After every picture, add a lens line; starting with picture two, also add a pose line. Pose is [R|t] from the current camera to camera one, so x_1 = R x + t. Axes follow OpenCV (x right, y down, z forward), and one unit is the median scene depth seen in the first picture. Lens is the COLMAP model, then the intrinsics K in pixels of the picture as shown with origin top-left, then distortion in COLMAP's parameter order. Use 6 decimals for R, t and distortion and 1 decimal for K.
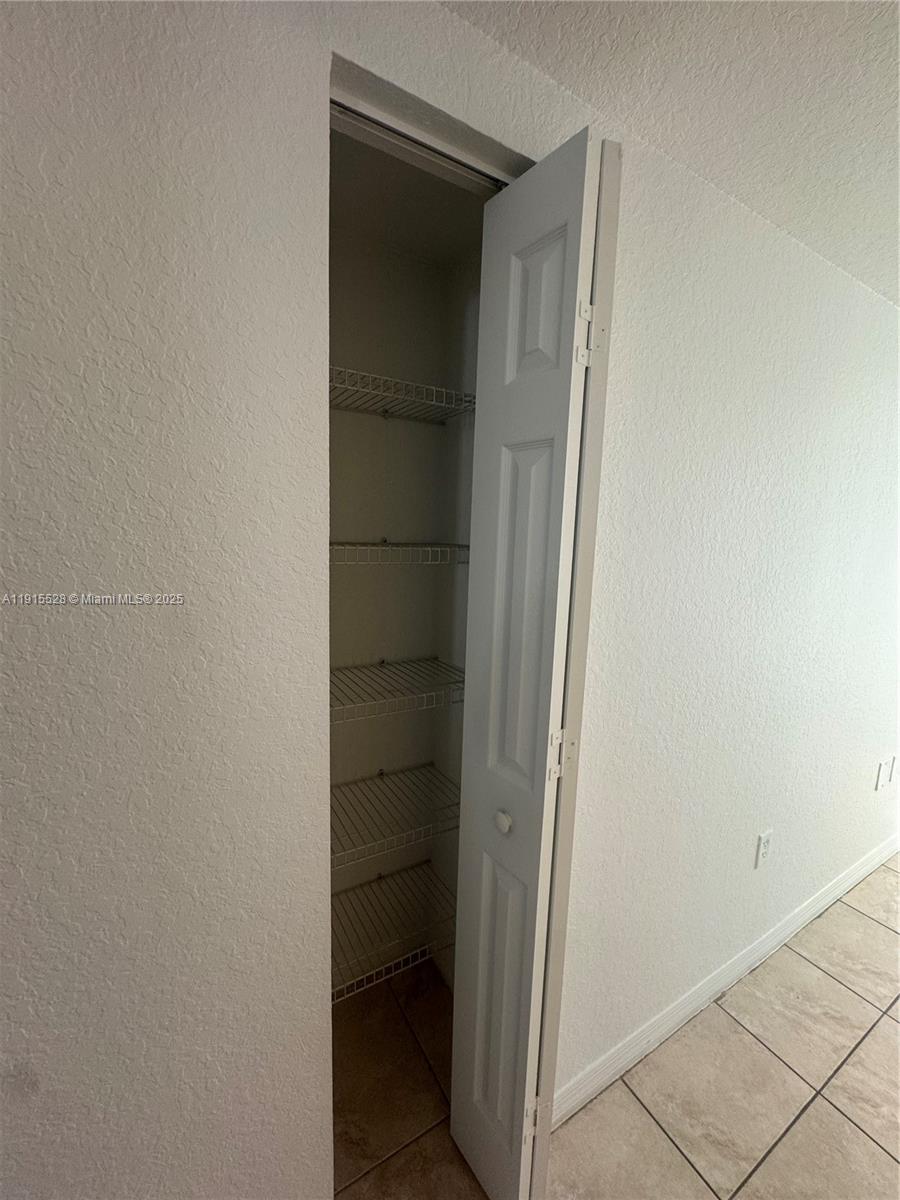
lens RADIAL K [[484.9, 0, 452.3], [0, 484.9, 600.9], [0, 0, 1]] dist [0.000958, 0.000131]
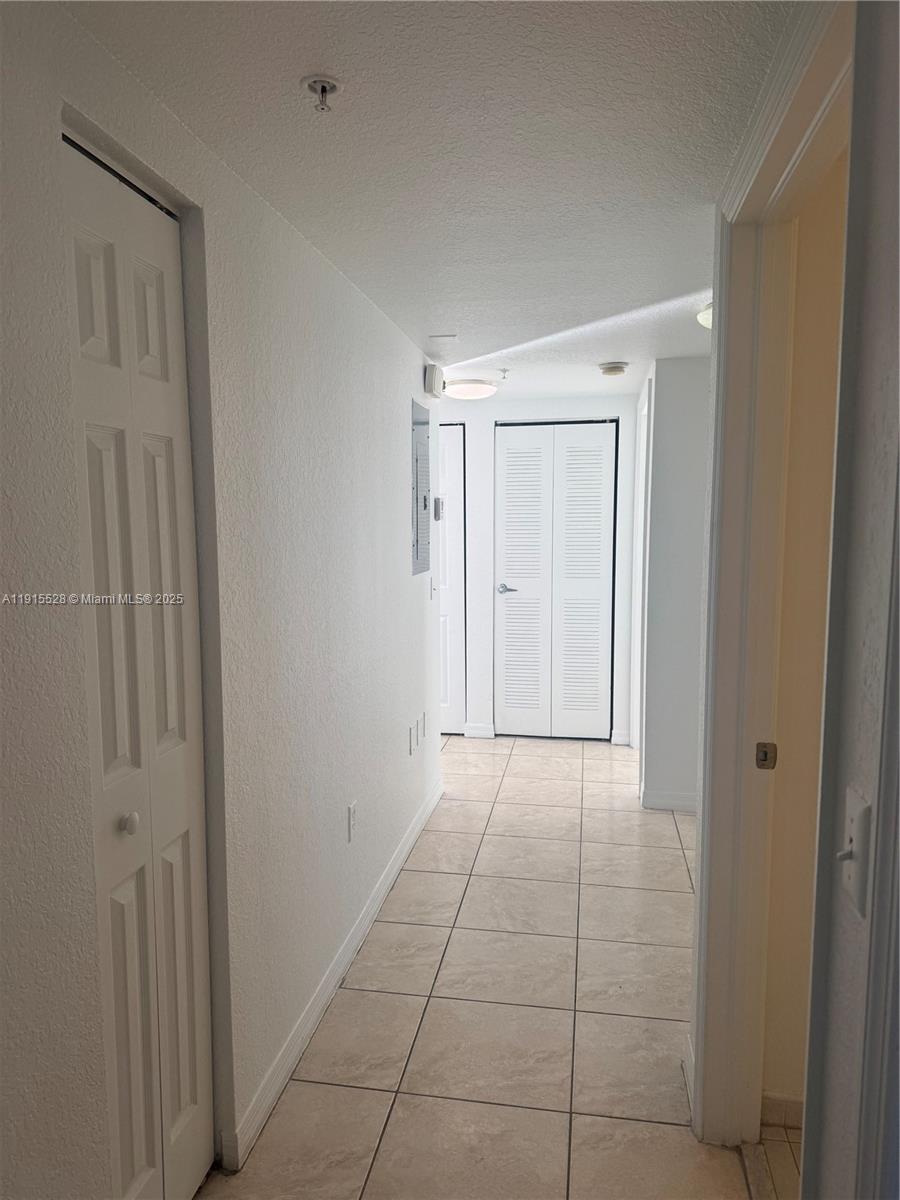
lens RADIAL K [[839.4, 0, 448.5], [0, 839.4, 601.3], [0, 0, 1]] dist [-0.004174, -0.000732]
pose [[0.648365, -0.113409, 0.752836, -0.512112], [0.141027, 0.989620, 0.027623, 0.041617], [-0.748154, 0.088260, 0.657629, -0.351909]]
